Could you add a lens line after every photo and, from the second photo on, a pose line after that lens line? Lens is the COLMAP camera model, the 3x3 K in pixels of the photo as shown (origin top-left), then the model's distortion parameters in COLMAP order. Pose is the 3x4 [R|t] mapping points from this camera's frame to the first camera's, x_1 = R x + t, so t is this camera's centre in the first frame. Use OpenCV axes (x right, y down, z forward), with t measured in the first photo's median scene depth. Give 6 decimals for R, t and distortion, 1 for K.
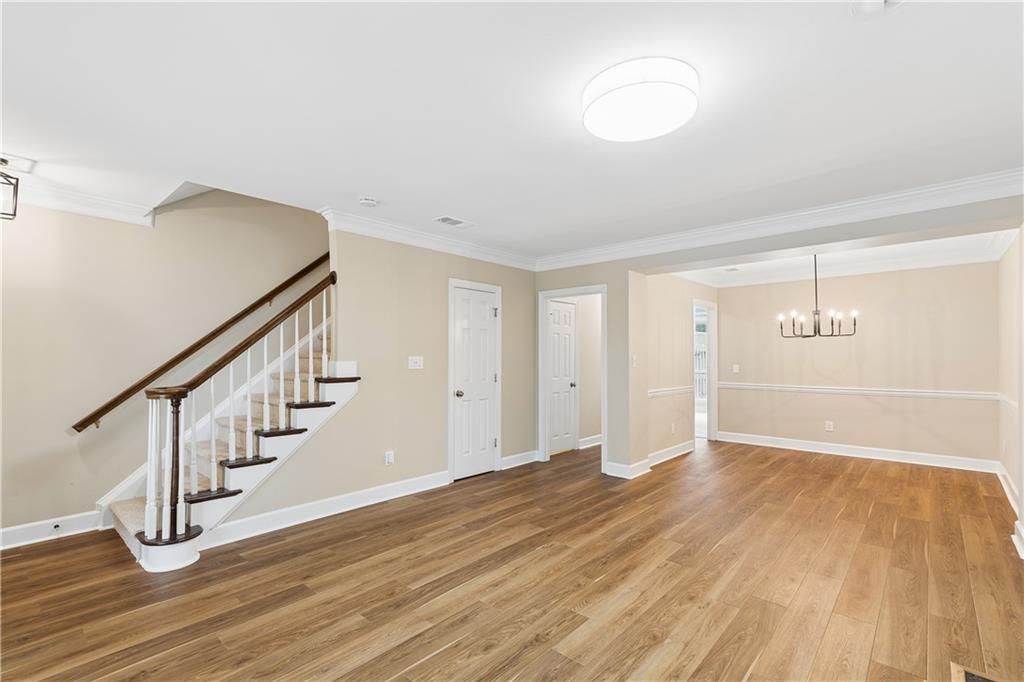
lens RADIAL K [[470.1, 0, 500.7], [0, 470.1, 346.4], [0, 0, 1]] dist [0.009564, 0.000377]
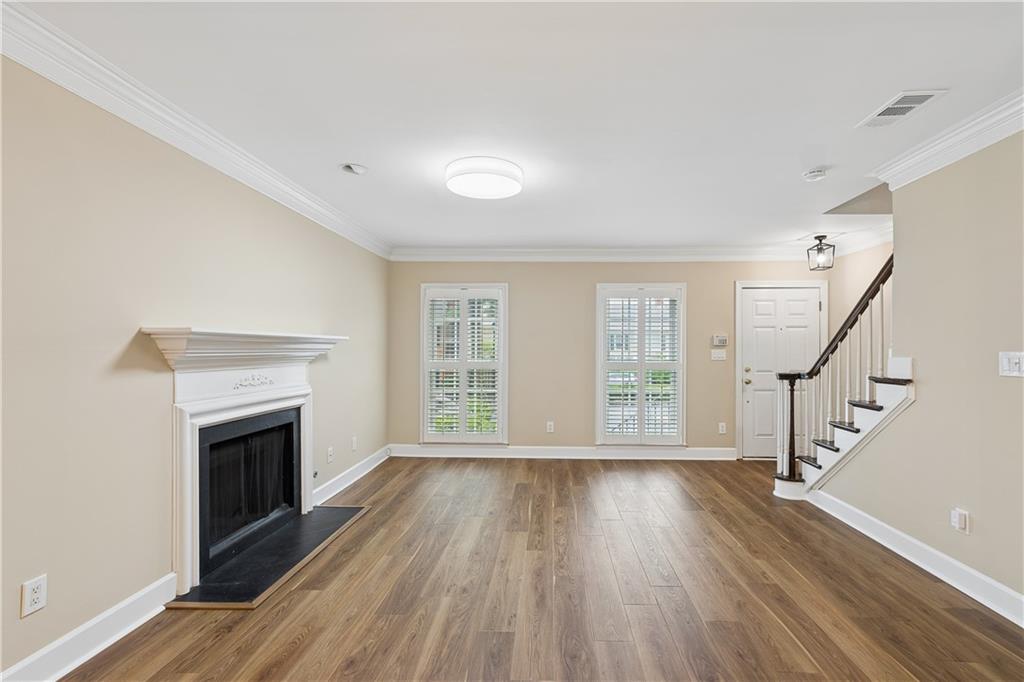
lens RADIAL K [[465.0, 0, 552.2], [0, 465.0, 346.6], [0, 0, 1]] dist [0.000872, 0.000344]
pose [[-0.732338, -0.008104, -0.680893, 0.749686], [0.010303, 0.999683, -0.022980, 0.032937], [0.680863, -0.023845, -0.732022, 1.478415]]
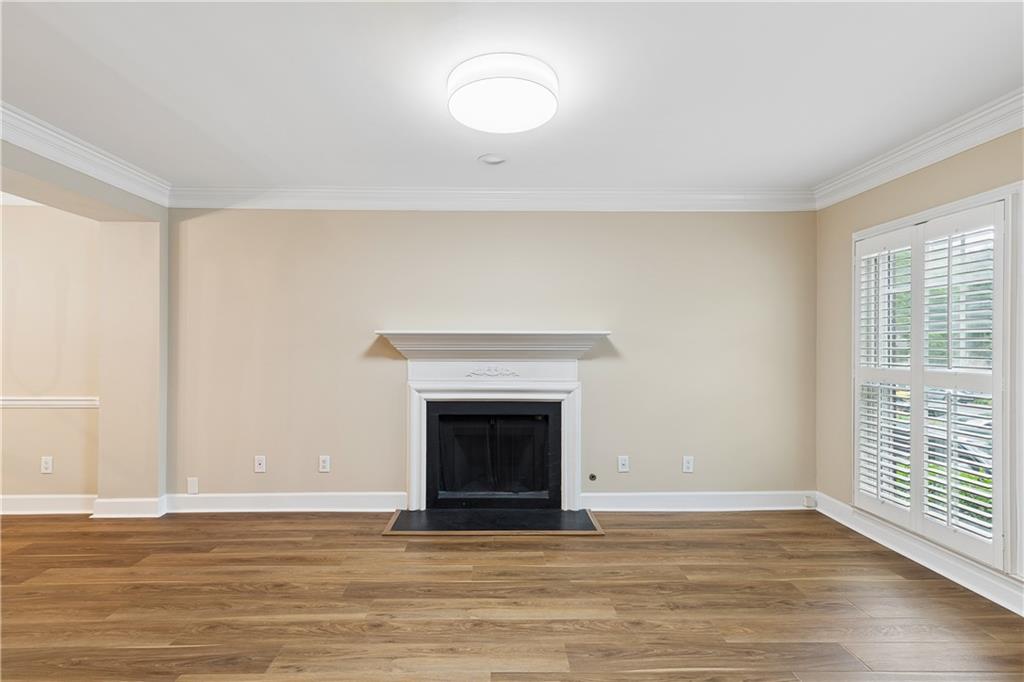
lens RADIAL K [[470.1, 0, 500.7], [0, 470.1, 346.4], [0, 0, 1]] dist [0.009564, 0.000377]
pose [[-0.694517, -0.005130, 0.719458, -0.292409], [-0.018219, 0.999779, -0.010459, 0.024684], [-0.719245, -0.020372, -0.694458, 1.147052]]
